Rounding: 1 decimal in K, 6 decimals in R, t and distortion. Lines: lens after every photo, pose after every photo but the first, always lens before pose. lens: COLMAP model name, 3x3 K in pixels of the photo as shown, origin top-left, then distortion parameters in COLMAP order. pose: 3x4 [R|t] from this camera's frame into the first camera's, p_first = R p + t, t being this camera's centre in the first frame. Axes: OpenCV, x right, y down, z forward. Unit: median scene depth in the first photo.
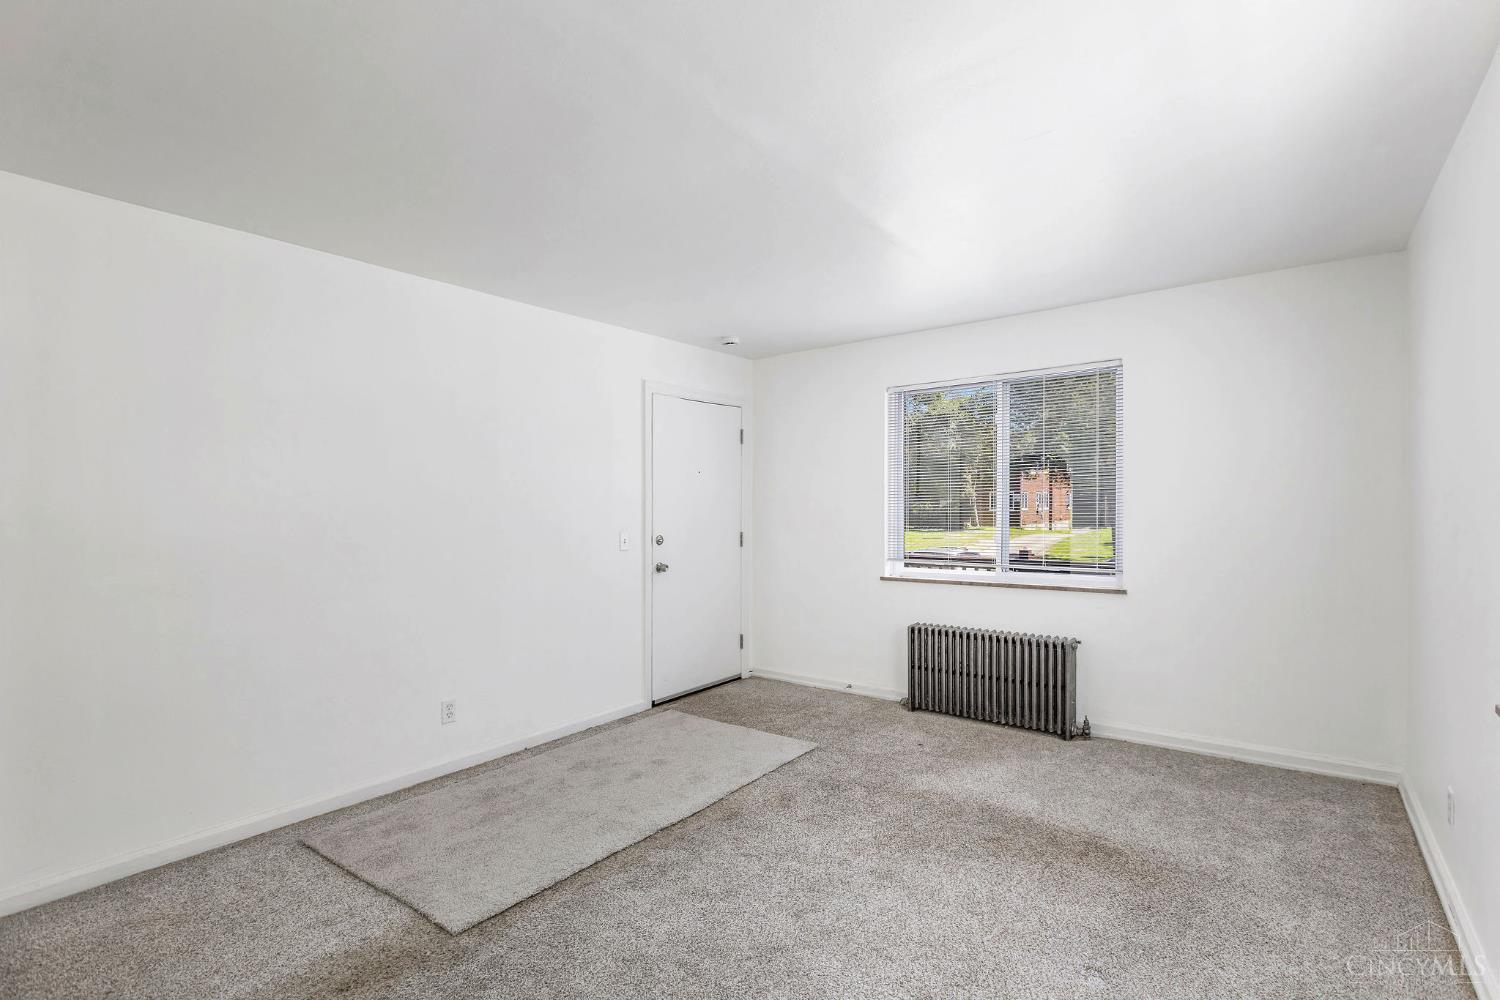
lens RADIAL K [[693.0, 0, 789.3], [0, 693.0, 507.9], [0, 0, 1]] dist [-0.011522, 0.000273]
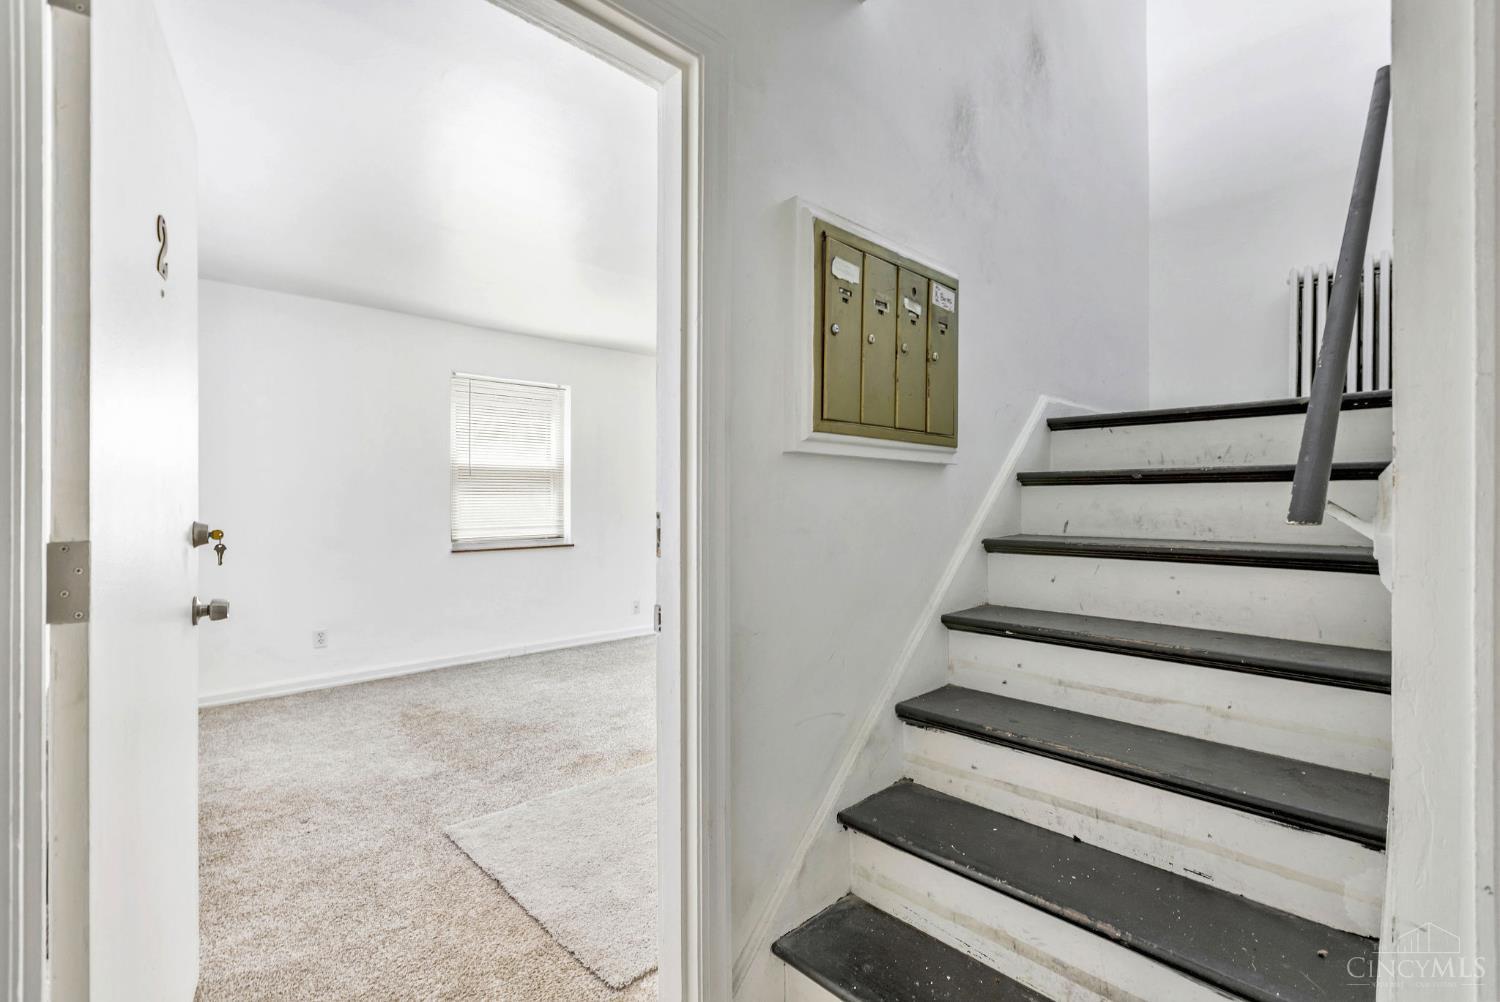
lens RADIAL K [[673.0, 0, 757.3], [0, 673.0, 508.2], [0, 0, 1]] dist [-0.001052, -0.000425]
pose [[-0.982682, 0.008232, 0.185119, -0.360567], [0.010477, 0.999883, 0.011154, 0.032285], [-0.185006, 0.012900, -0.982653, 1.523011]]
